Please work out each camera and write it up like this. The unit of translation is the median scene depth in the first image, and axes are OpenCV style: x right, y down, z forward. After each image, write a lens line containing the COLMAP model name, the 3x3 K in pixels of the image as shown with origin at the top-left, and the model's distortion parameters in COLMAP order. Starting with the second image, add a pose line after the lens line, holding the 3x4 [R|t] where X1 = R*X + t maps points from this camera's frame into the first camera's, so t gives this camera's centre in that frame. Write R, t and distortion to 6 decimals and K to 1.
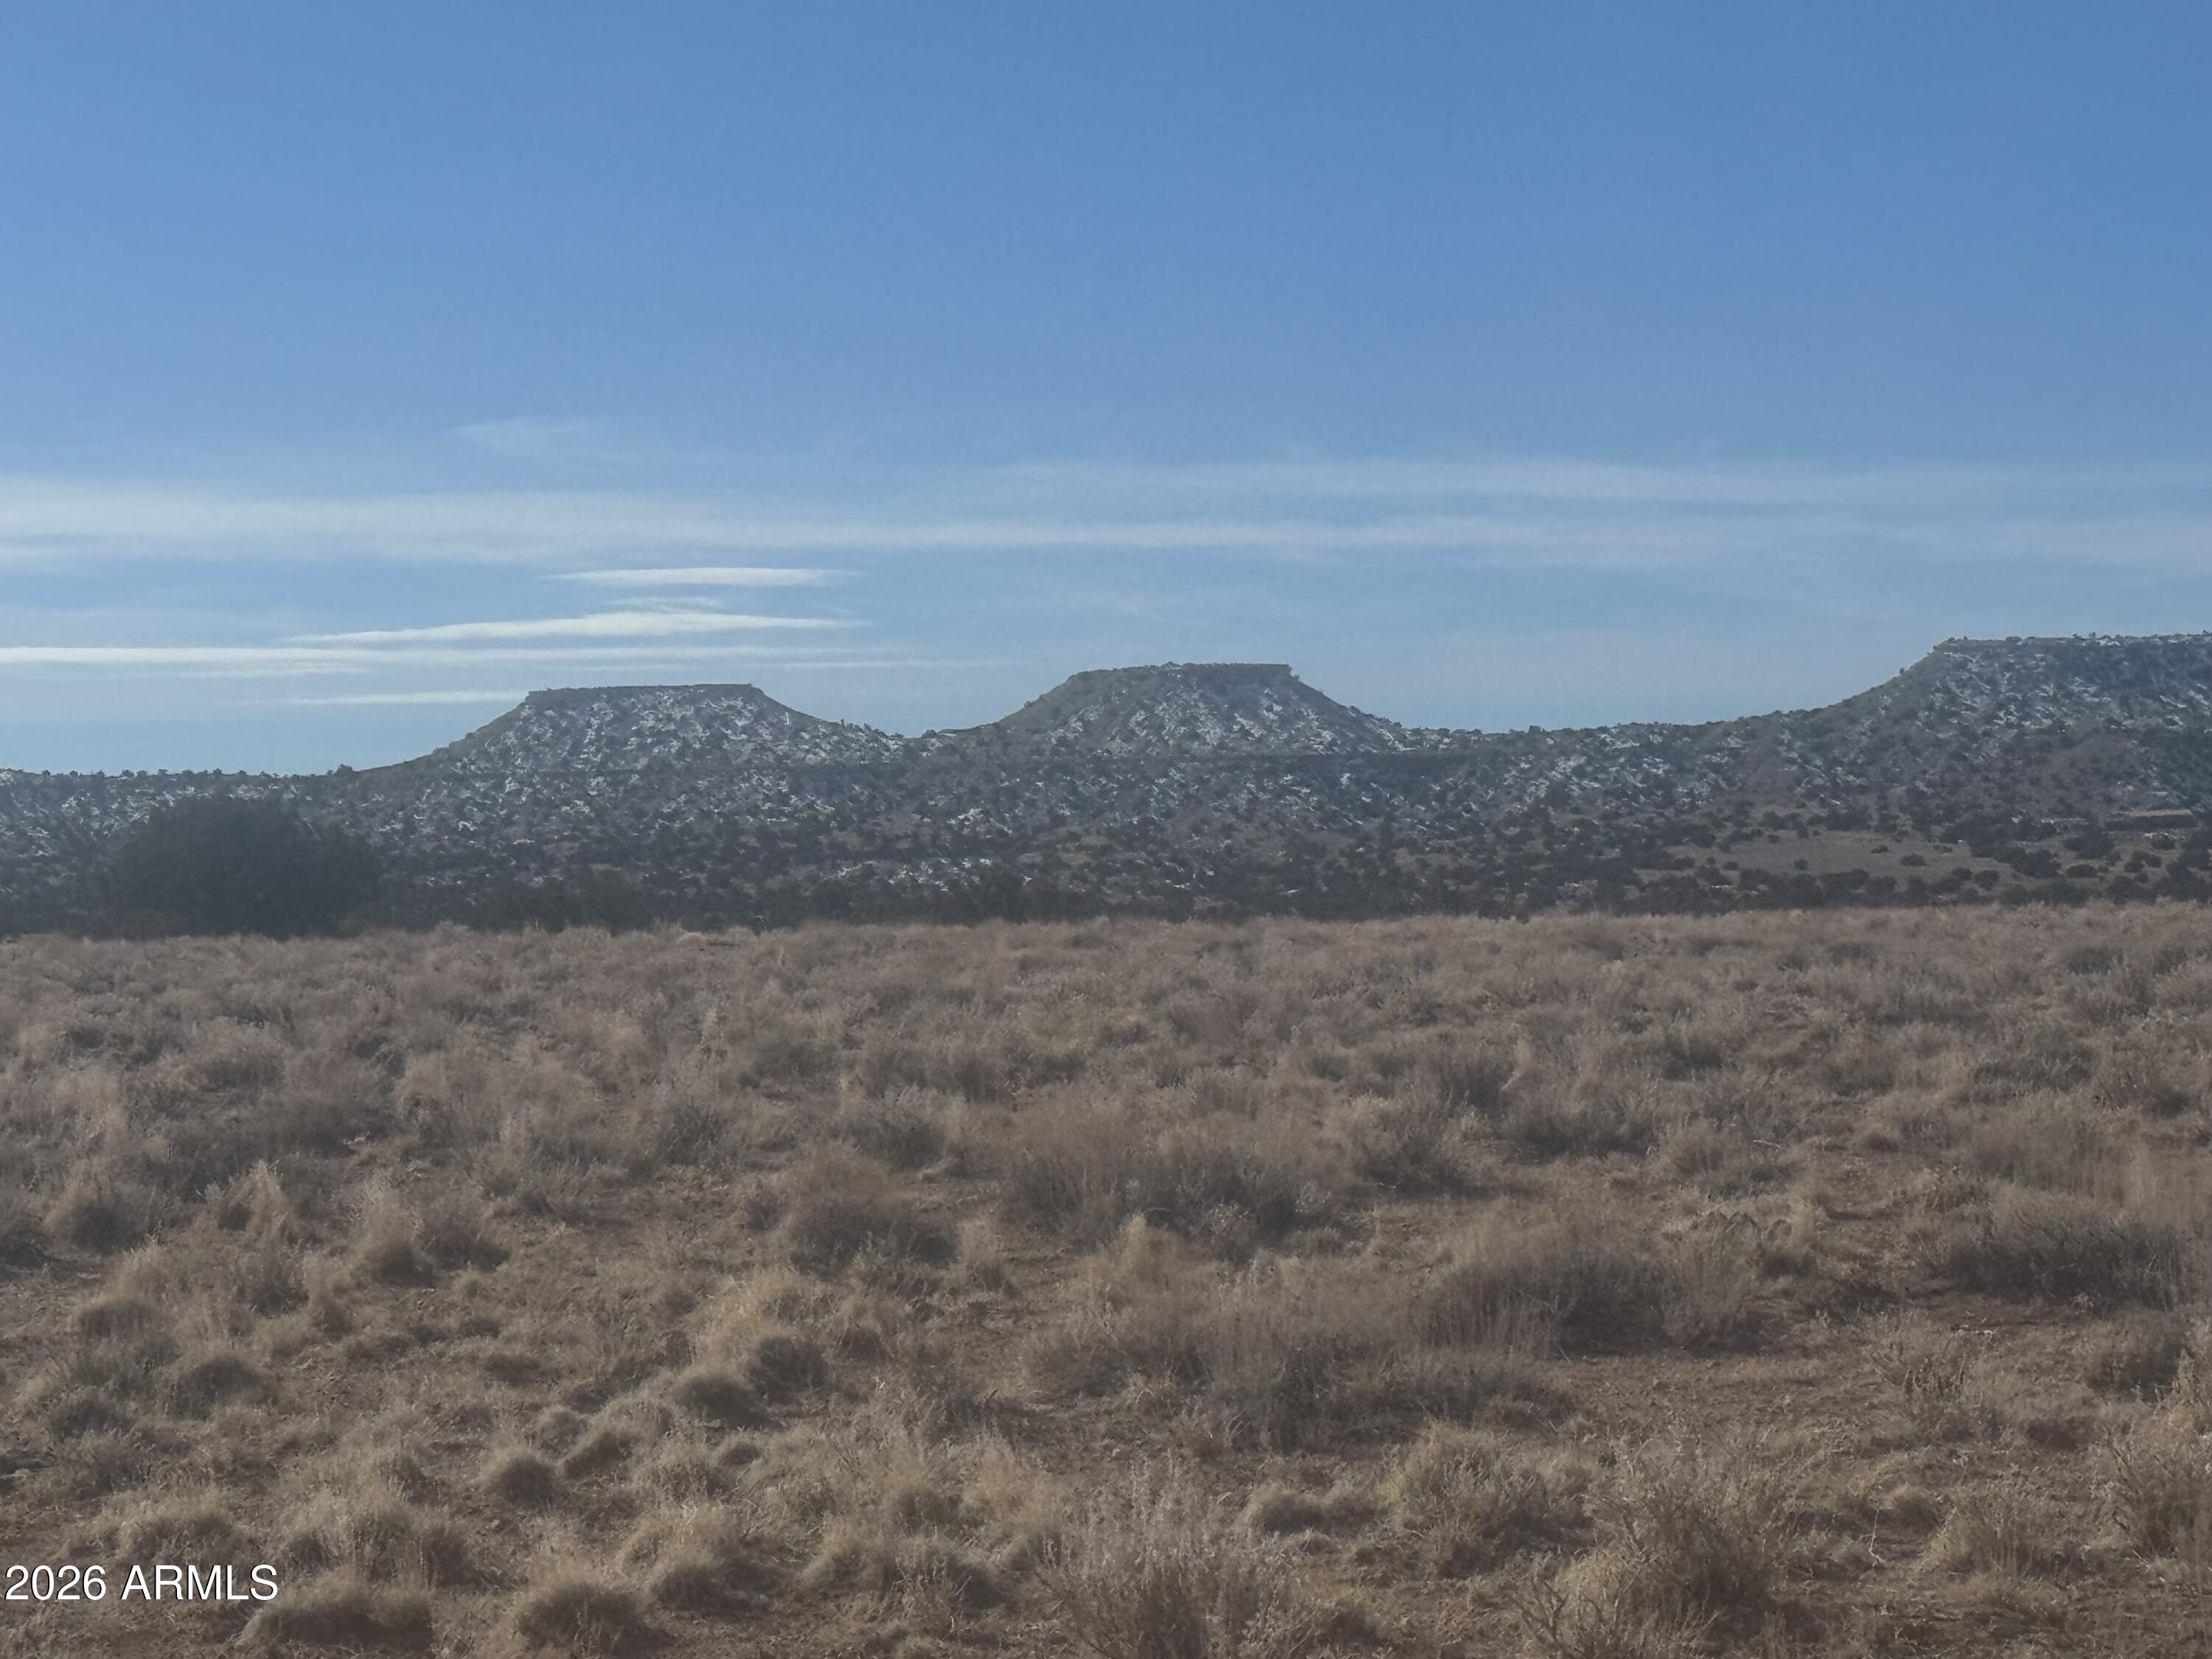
lens RADIAL K [[6244.4, 0, 1105.9], [0, 6244.4, 830.4], [0, 0, 1]] dist [0.214445, 0.000000]
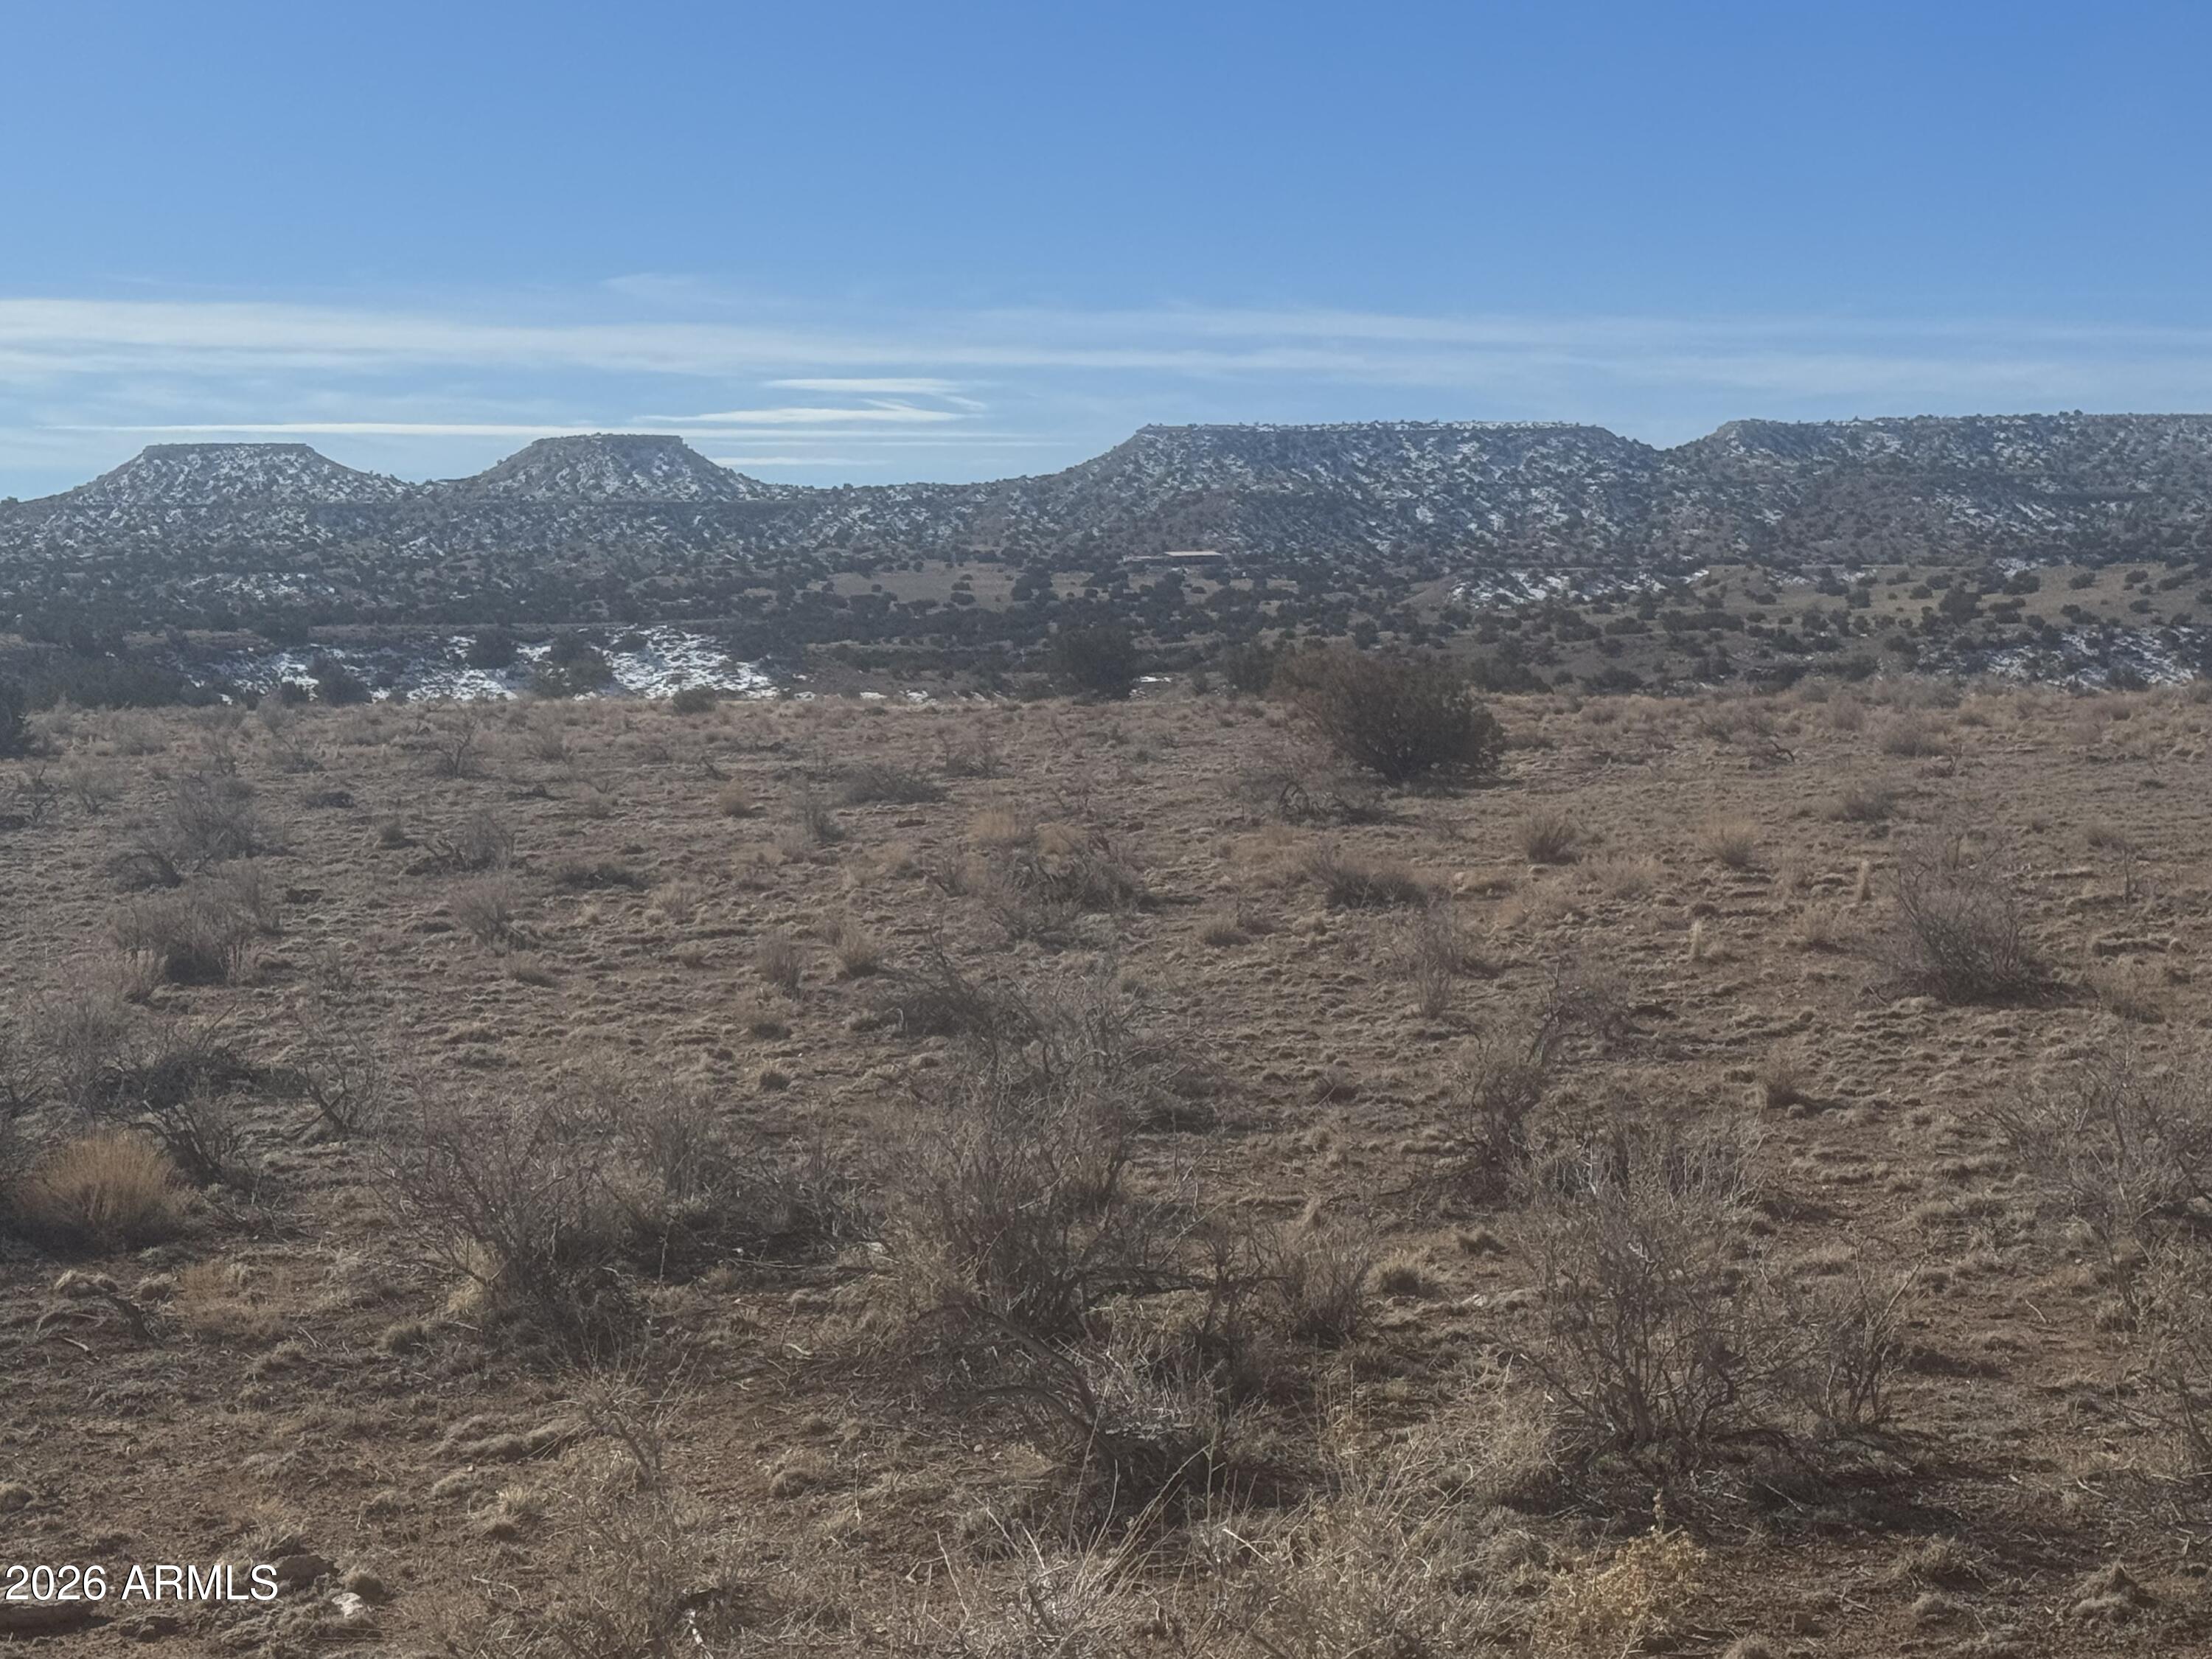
lens RADIAL K [[4139.2, 0, 1106.4], [0, 4139.2, 827.5], [0, 0, 1]] dist [0.195633, 0.000000]
pose [[0.999888, 0.014112, -0.005043, 0.130335], [-0.013757, 0.997814, 0.064633, -0.001035], [0.005945, -0.064556, 0.997896, 0.086400]]
